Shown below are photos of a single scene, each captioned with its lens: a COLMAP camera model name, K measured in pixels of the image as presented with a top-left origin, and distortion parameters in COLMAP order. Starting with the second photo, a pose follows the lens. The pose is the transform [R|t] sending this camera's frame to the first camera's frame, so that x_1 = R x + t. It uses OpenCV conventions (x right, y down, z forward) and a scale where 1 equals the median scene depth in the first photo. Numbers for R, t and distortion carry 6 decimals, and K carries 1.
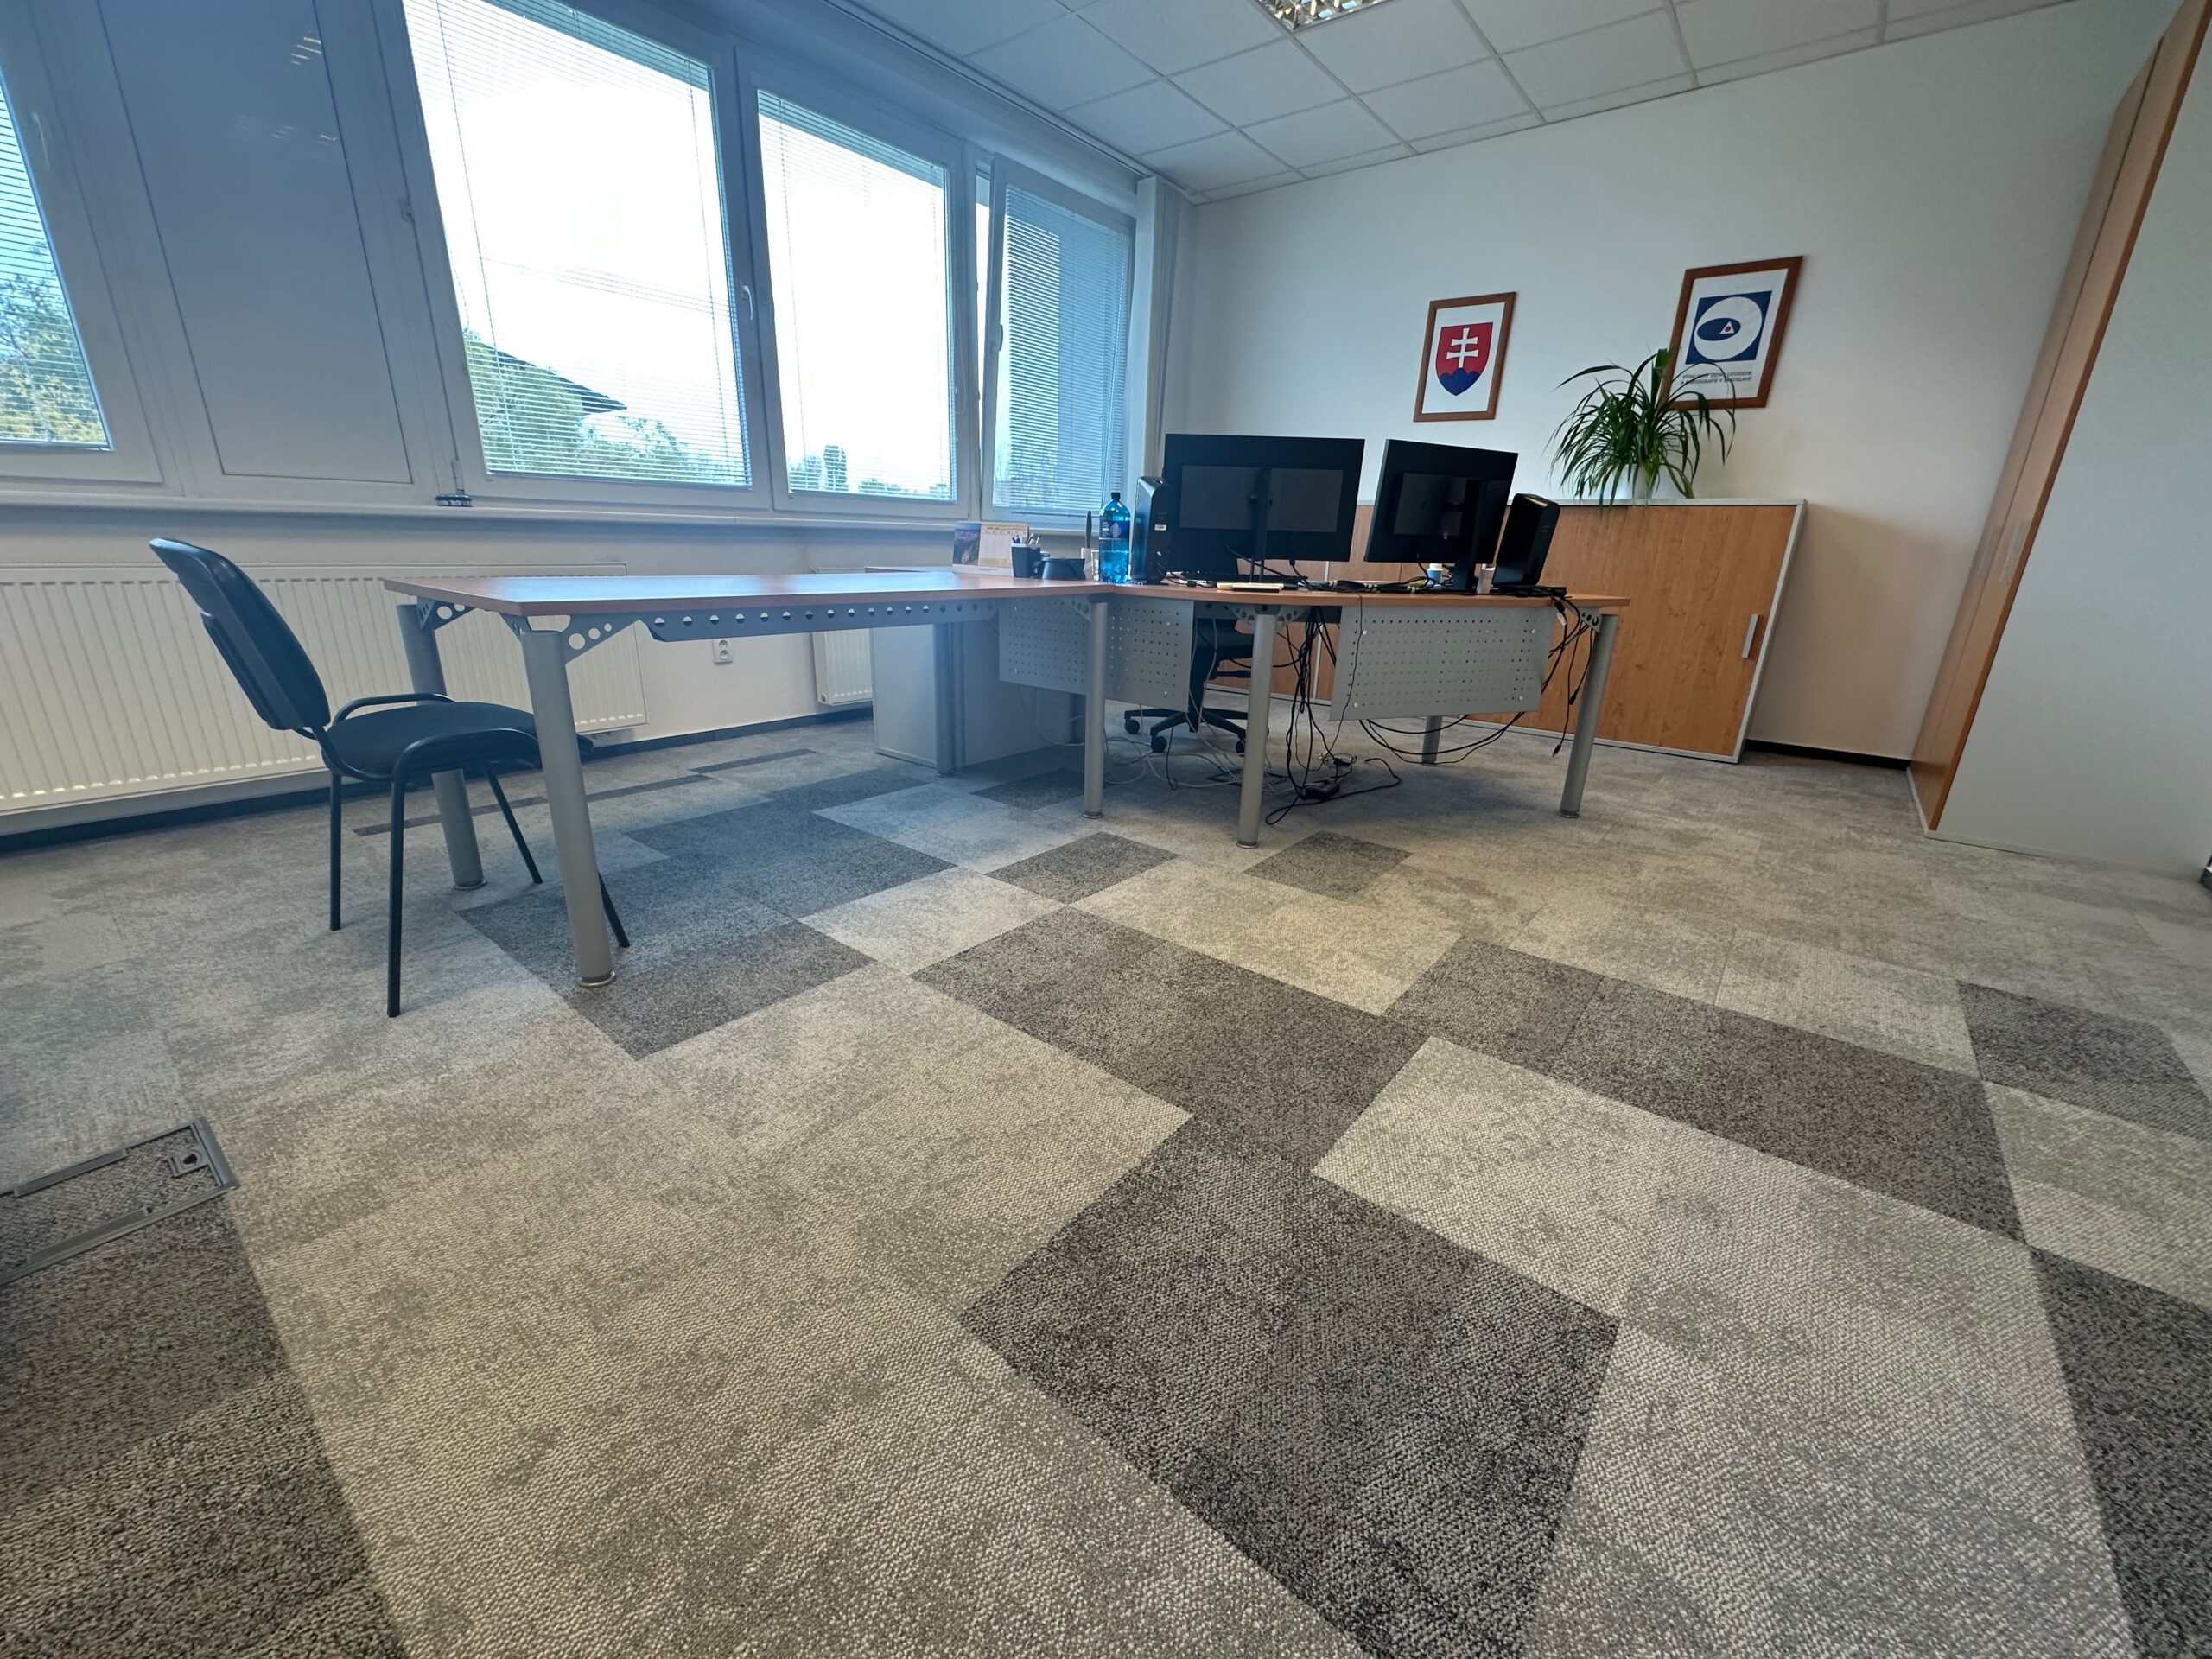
lens RADIAL K [[883.4, 0, 1101.0], [0, 883.4, 823.4], [0, 0, 1]] dist [-0.002365, 0.000294]
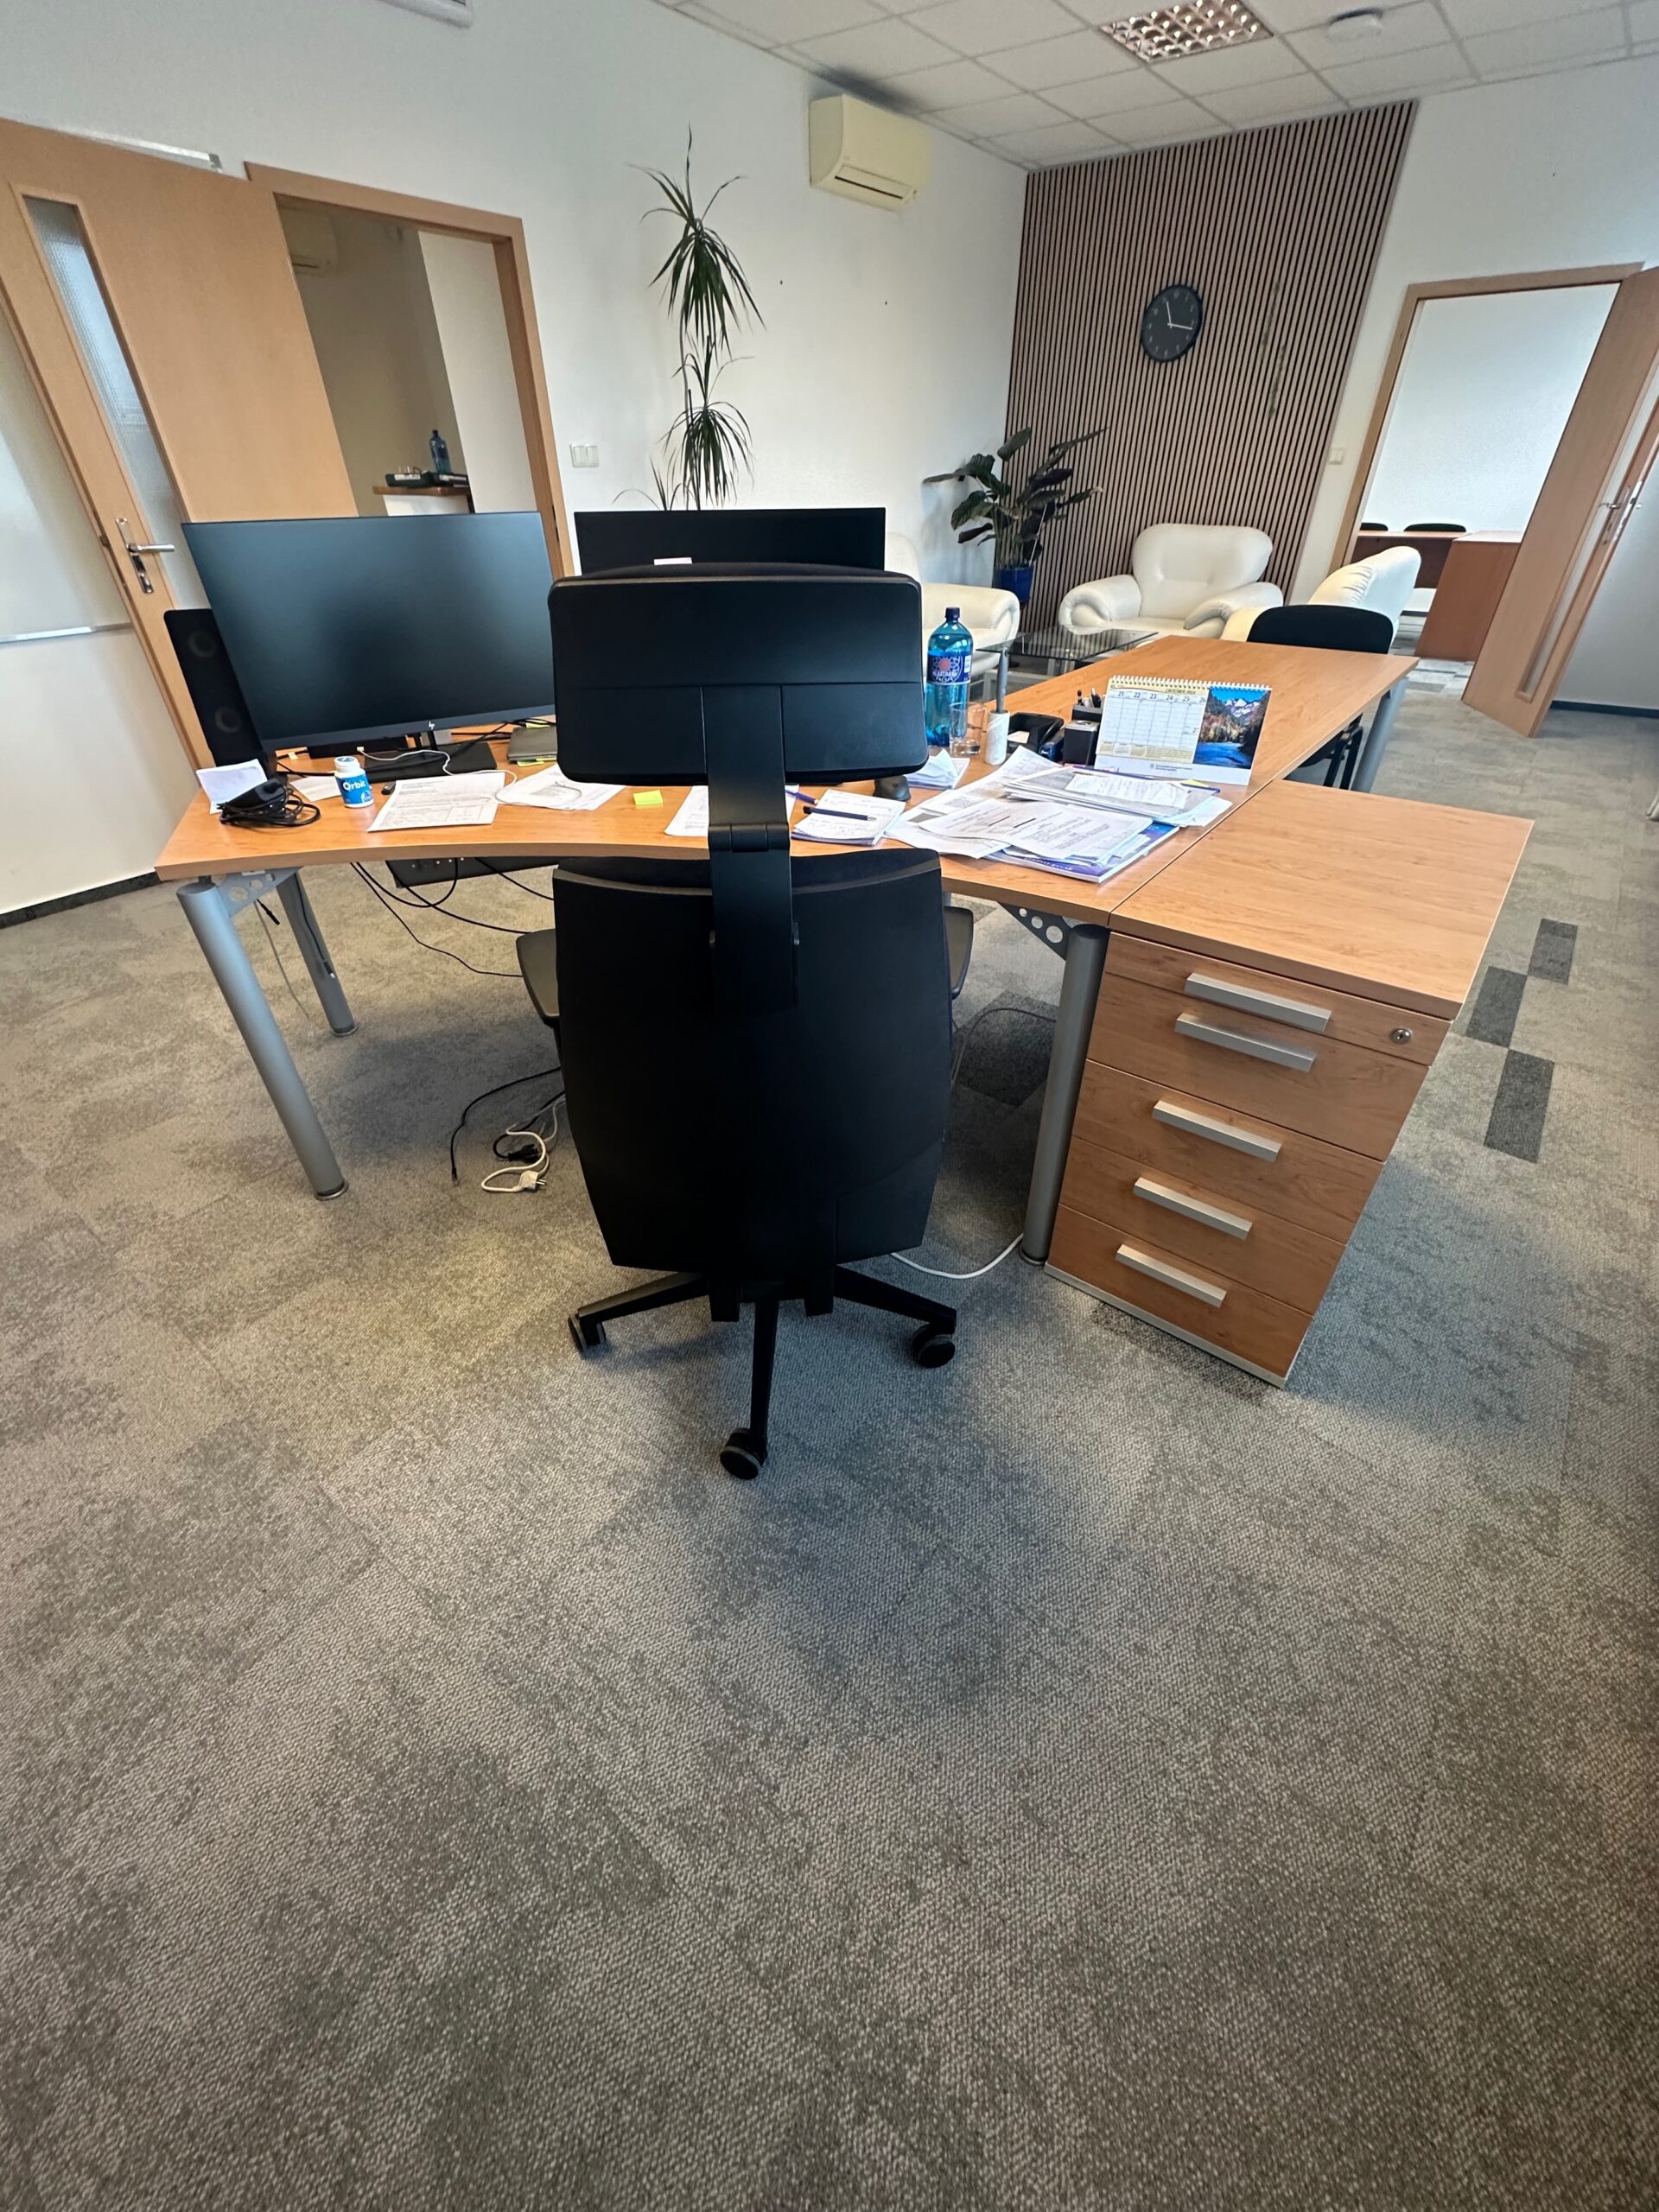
lens RADIAL K [[883.4, 0, 833.6], [0, 883.4, 1096.9], [0, 0, 1]] dist [-0.002365, 0.000294]
pose [[-0.999244, 0.005547, -0.038473, 0.215671], [-0.027680, 0.593349, 0.804469, -1.107240], [0.027290, 0.804926, -0.592748, 2.710987]]
